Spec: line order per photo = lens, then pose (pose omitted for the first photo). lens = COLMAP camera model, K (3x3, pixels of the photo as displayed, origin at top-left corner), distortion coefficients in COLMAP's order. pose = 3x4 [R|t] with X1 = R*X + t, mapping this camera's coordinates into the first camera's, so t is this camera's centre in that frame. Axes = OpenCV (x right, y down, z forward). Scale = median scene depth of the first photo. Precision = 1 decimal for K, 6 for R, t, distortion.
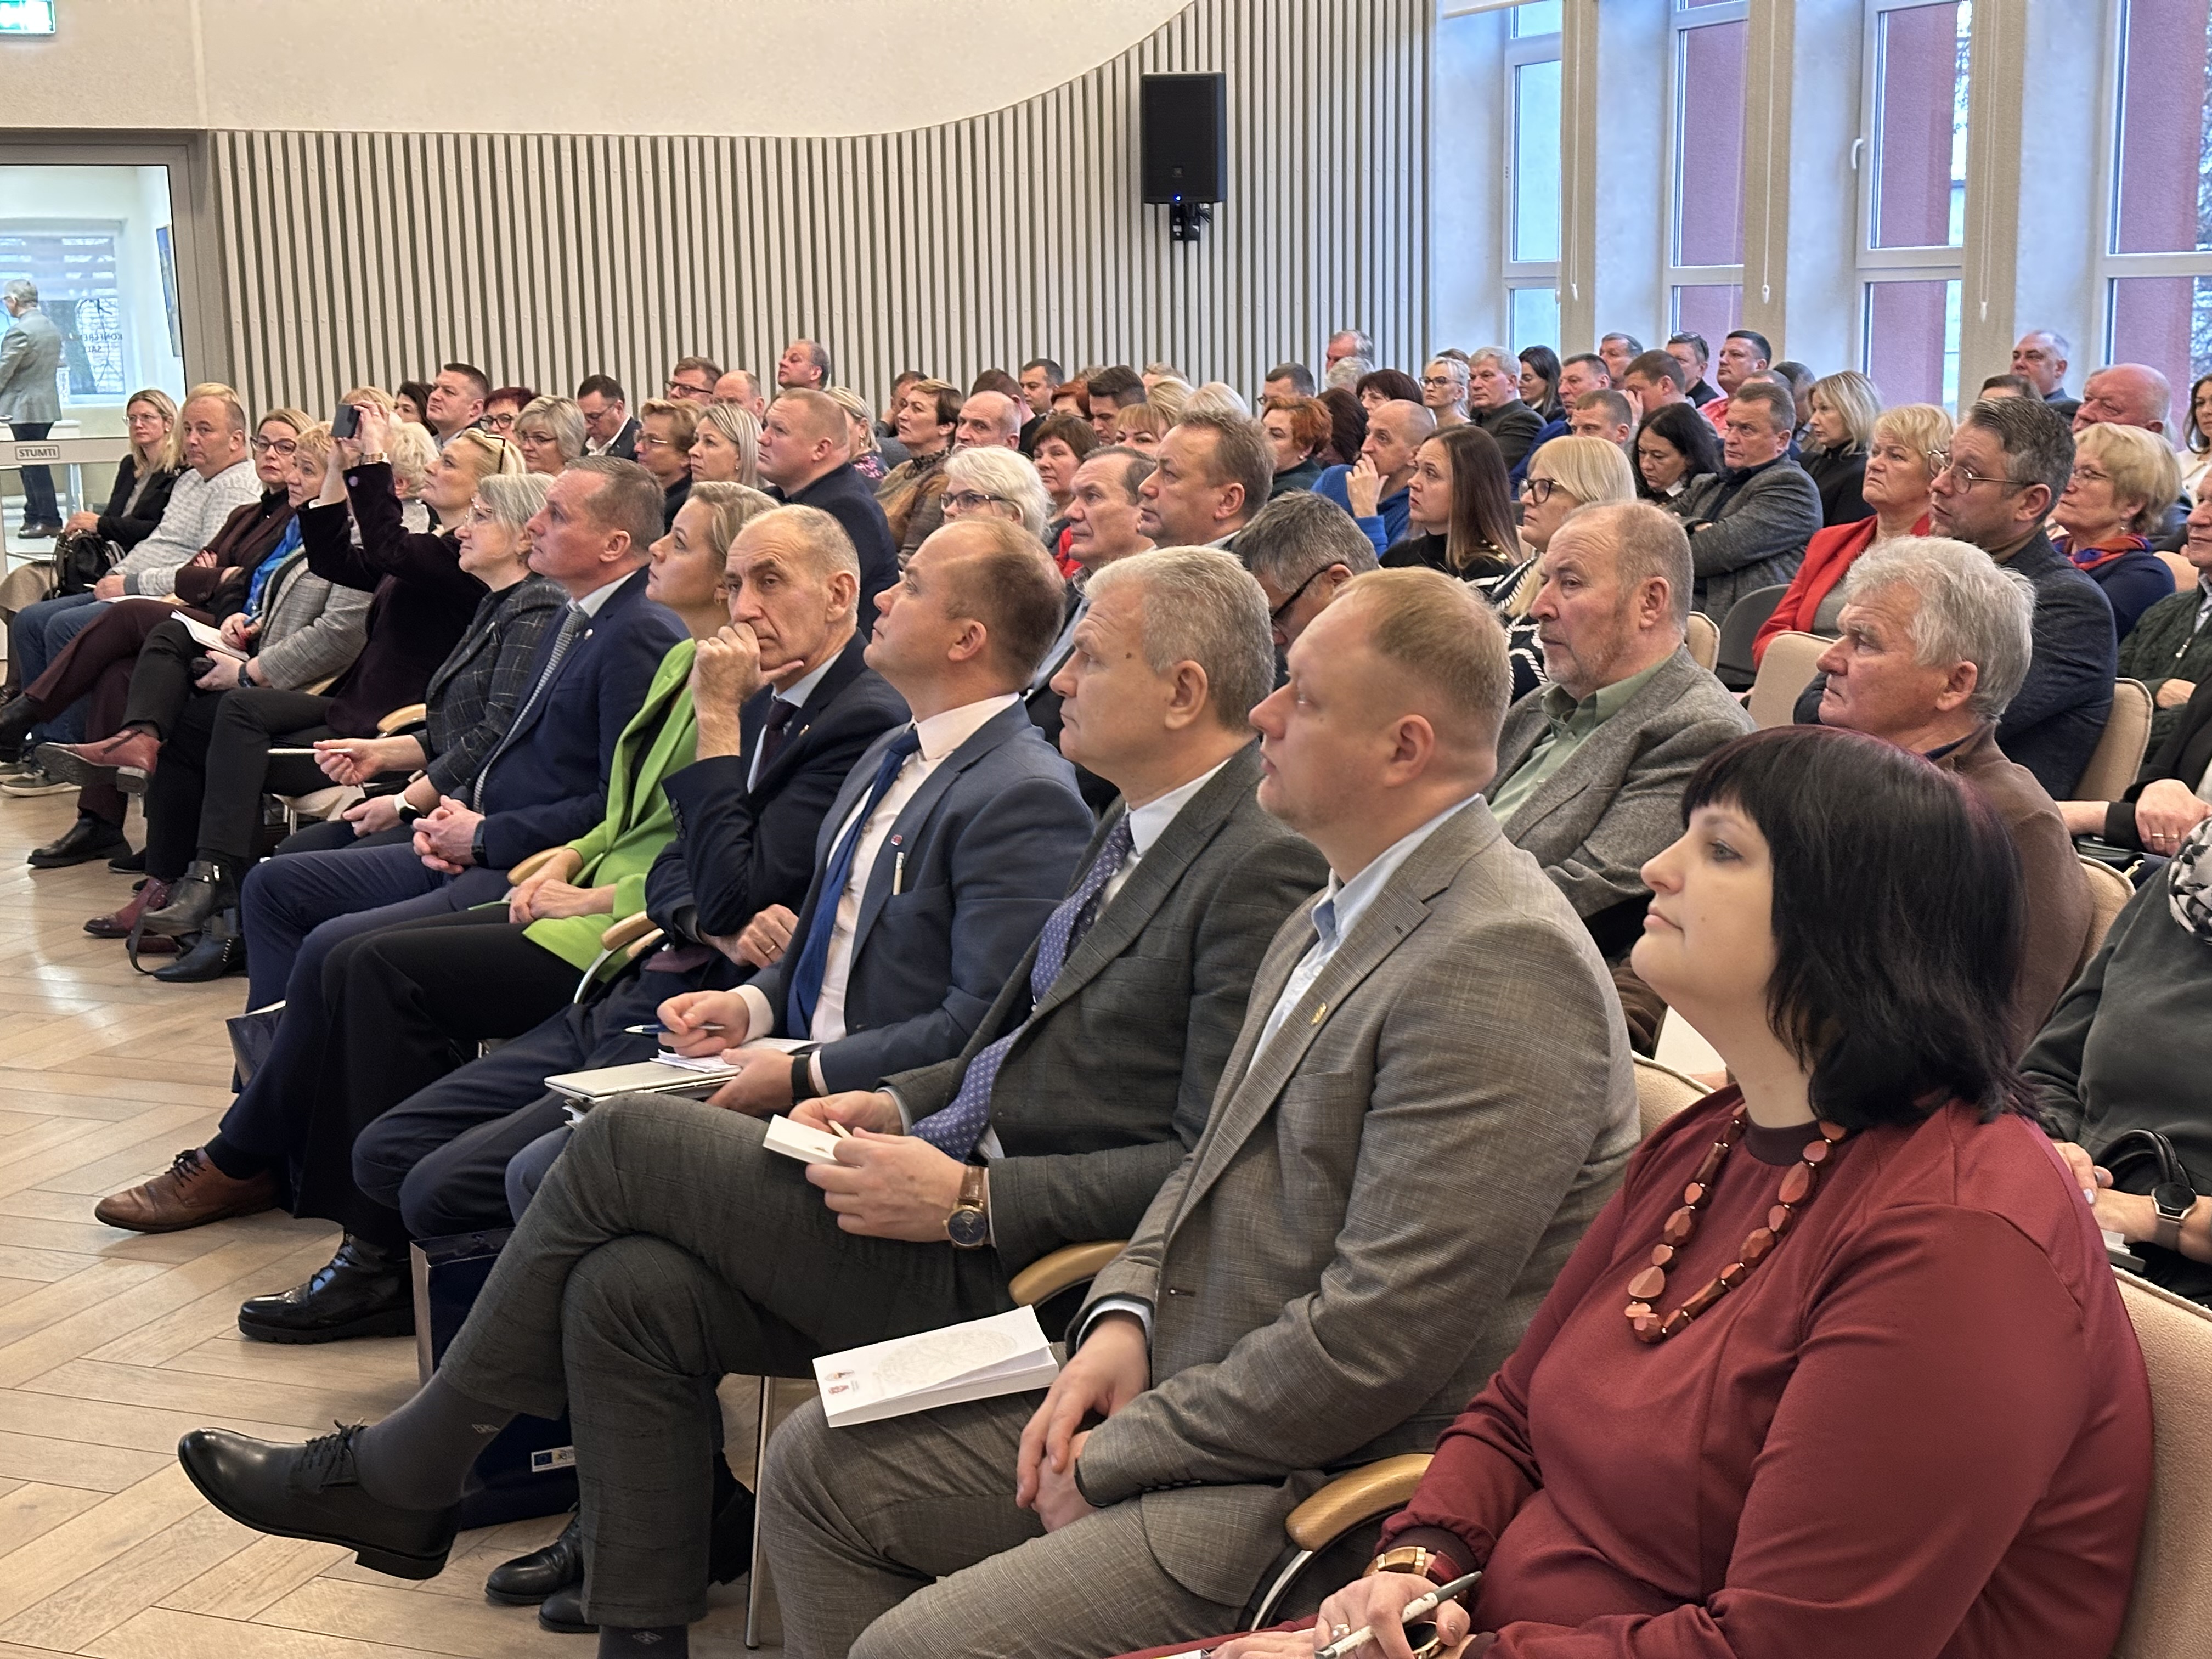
lens RADIAL K [[3048.1, 0, 1106.8], [0, 3048.1, 823.1], [0, 0, 1]] dist [0.117102, 0.000000]
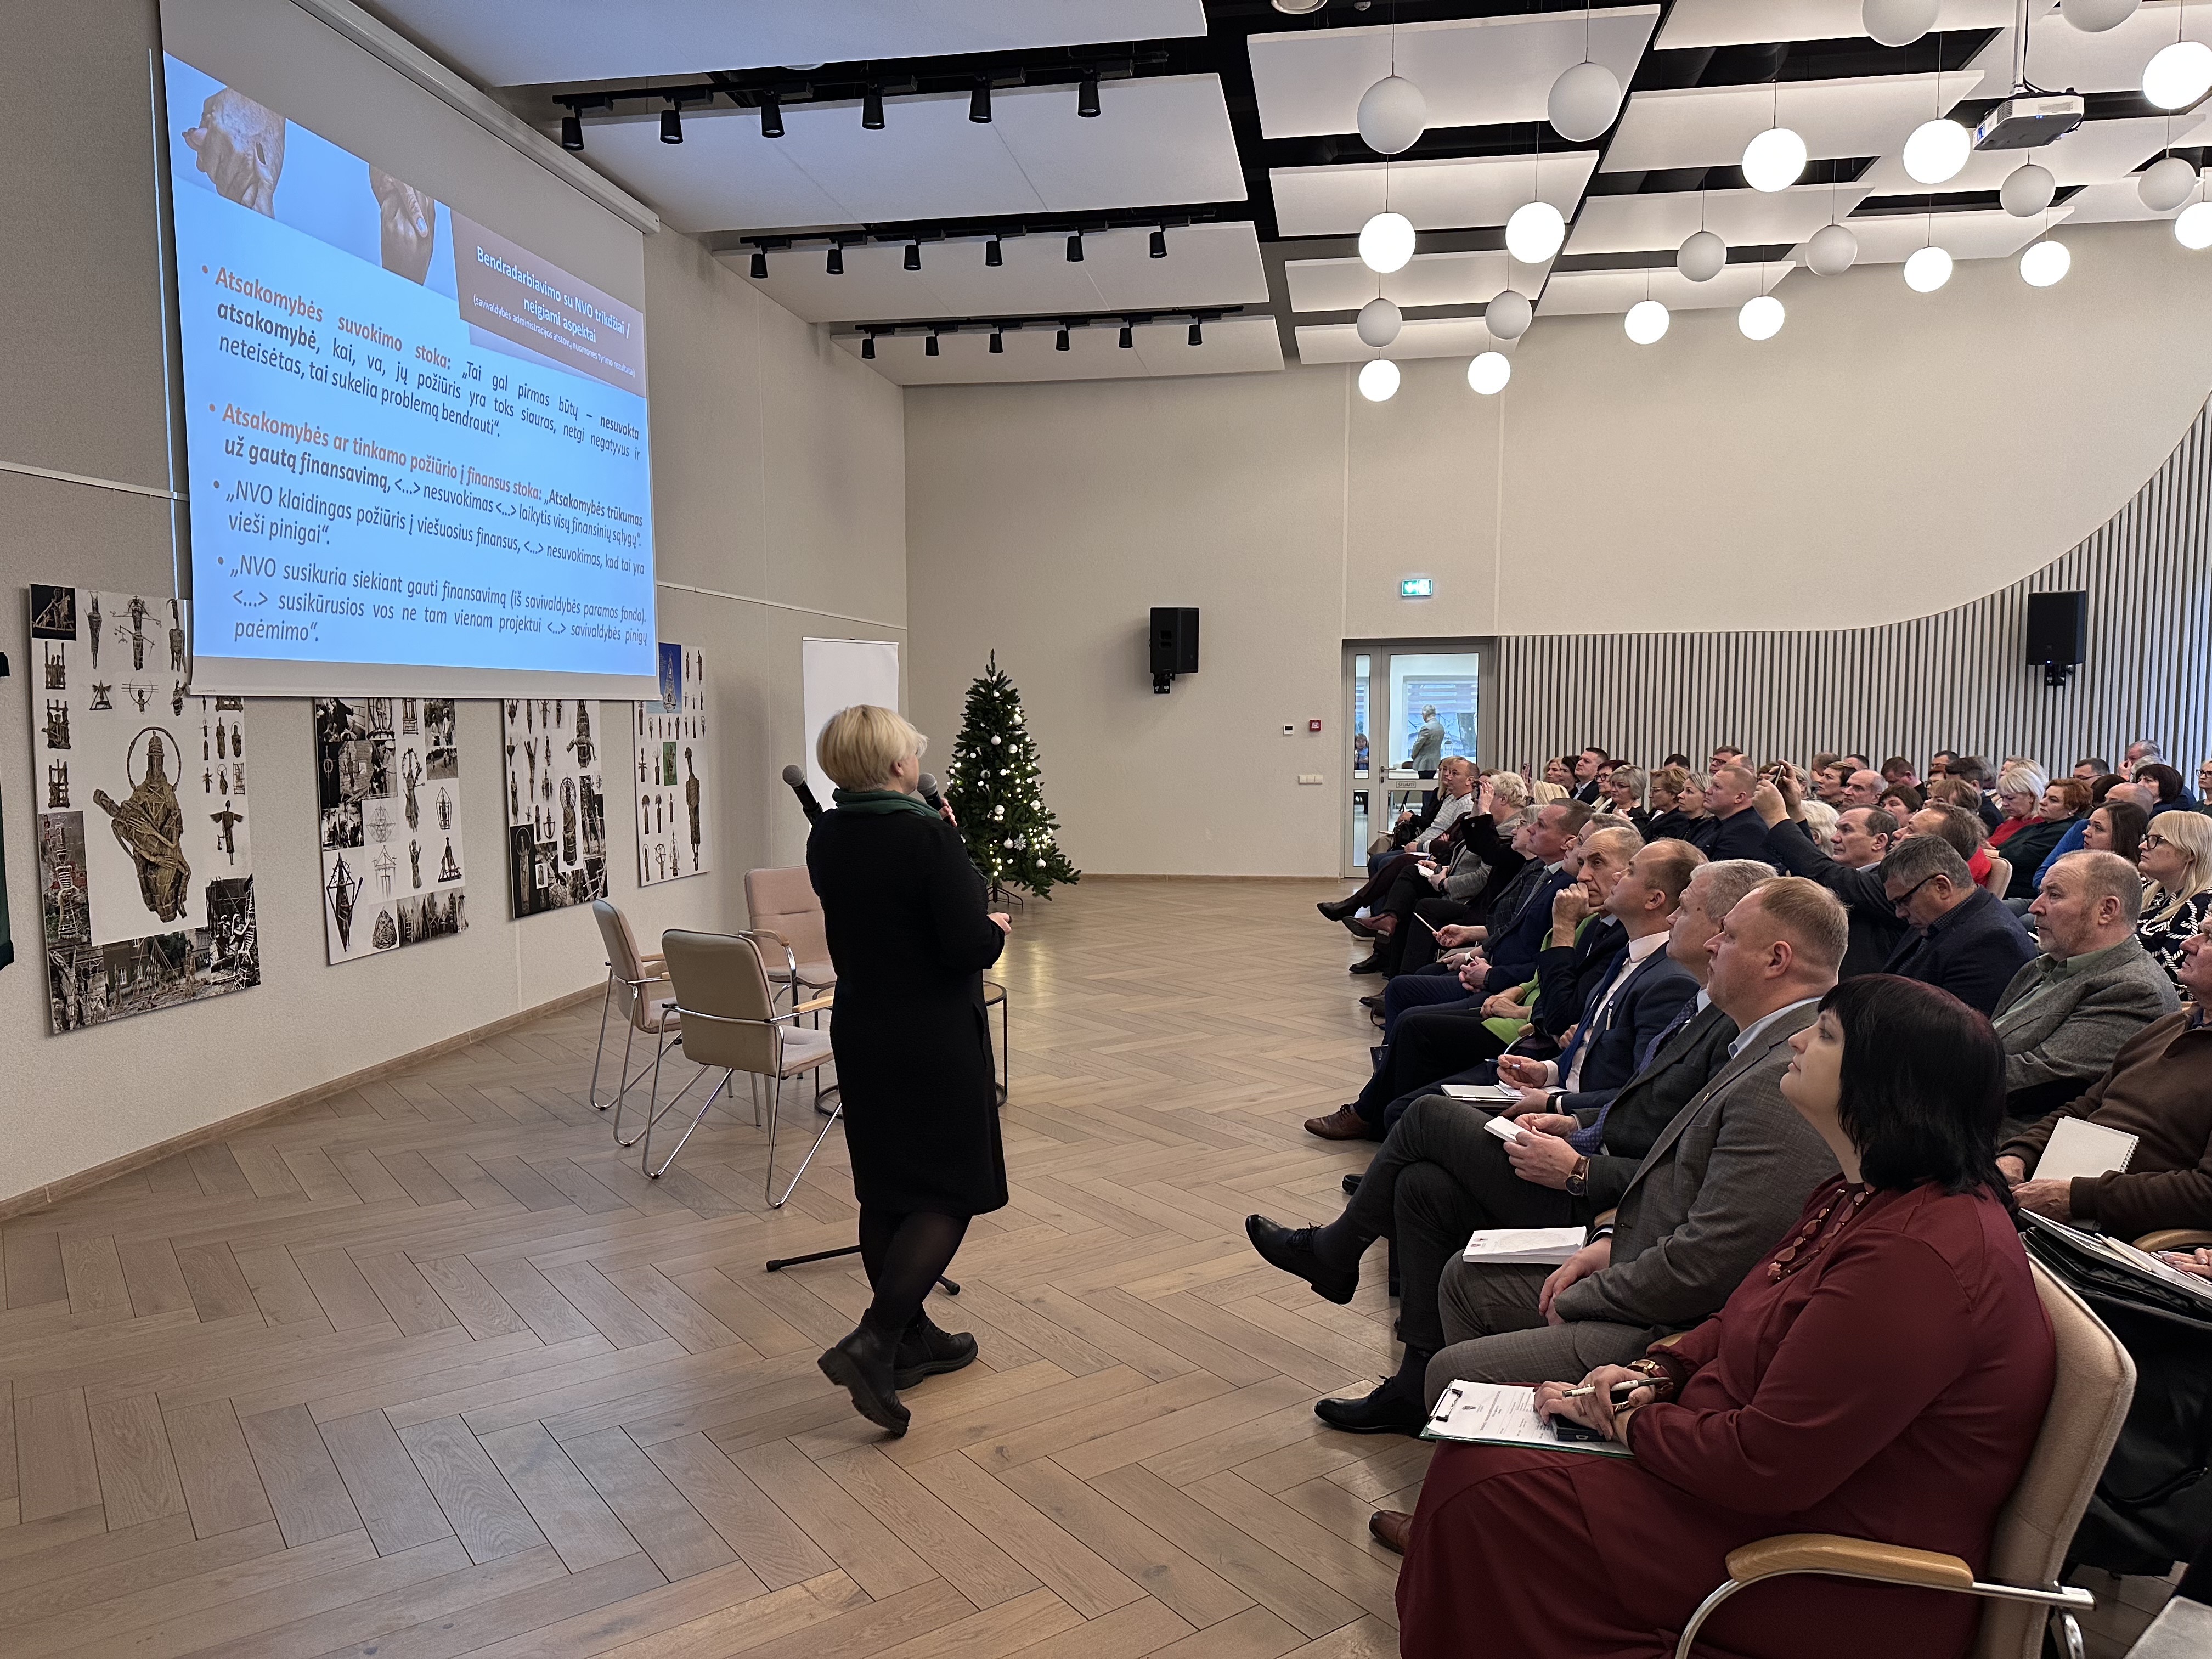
lens RADIAL K [[1554.4, 0, 1101.1], [0, 1554.4, 839.9], [0, 0, 1]] dist [0.000717, -0.007034]
pose [[0.832359, 0.059277, -0.551058, 0.185154], [-0.104493, 0.993217, -0.050994, -0.007456], [0.544298, 0.100027, 0.832907, -0.042261]]
